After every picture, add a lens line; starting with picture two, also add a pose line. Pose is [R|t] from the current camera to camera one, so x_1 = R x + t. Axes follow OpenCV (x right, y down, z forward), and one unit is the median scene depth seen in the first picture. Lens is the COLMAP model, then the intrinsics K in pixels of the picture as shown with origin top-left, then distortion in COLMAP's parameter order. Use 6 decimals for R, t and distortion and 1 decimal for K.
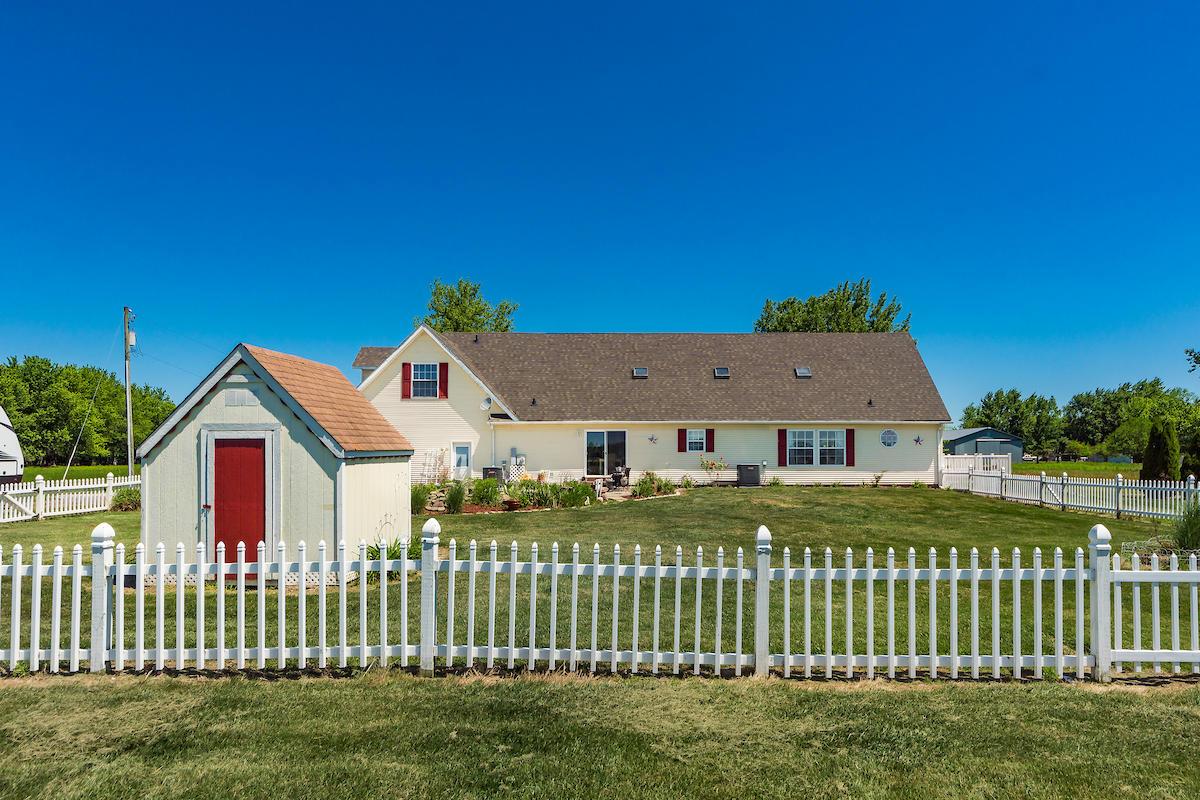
lens RADIAL K [[673.6, 0, 575.8], [0, 673.6, 431.3], [0, 0, 1]] dist [0.003854, 0.000292]
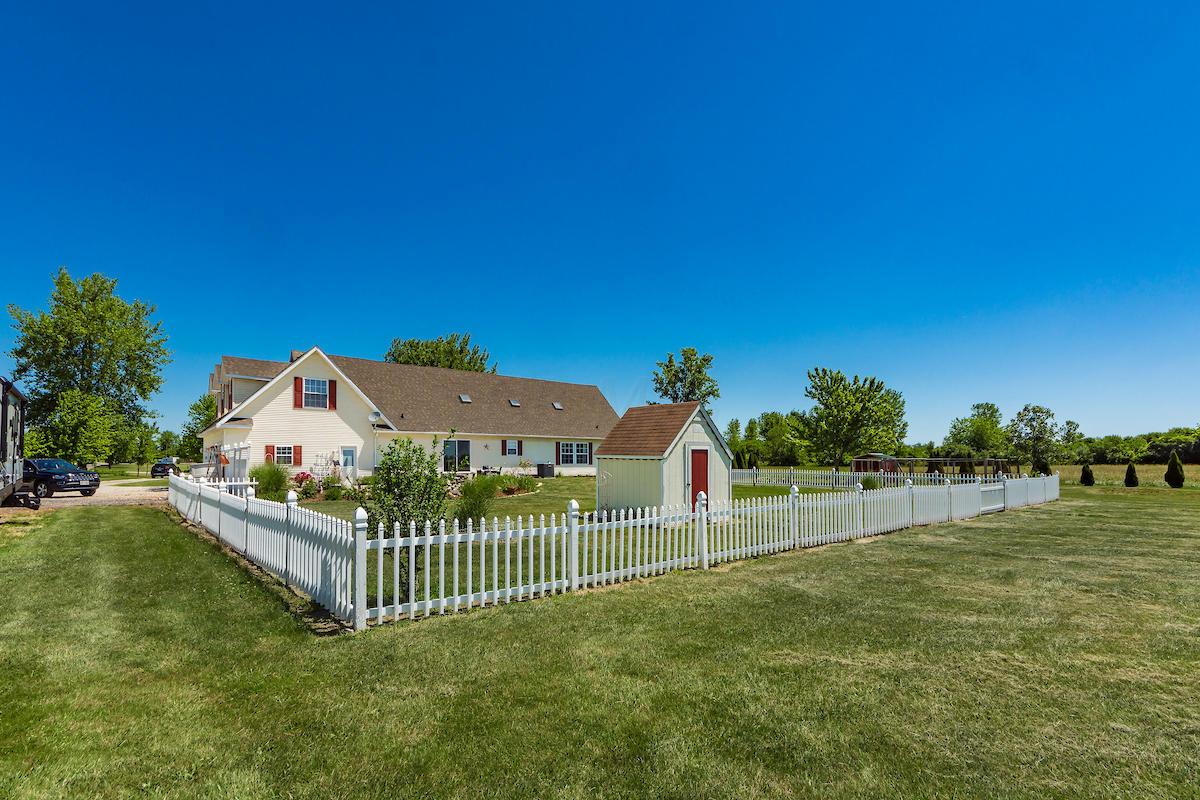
lens RADIAL K [[513.7, 0, 566.7], [0, 513.7, 458.0], [0, 0, 1]] dist [0.009428, -0.000093]
pose [[0.799213, 0.004342, 0.601032, -0.415209], [-0.026541, 0.999253, 0.028073, 0.000932], [-0.600461, -0.038388, 0.798732, 0.007805]]
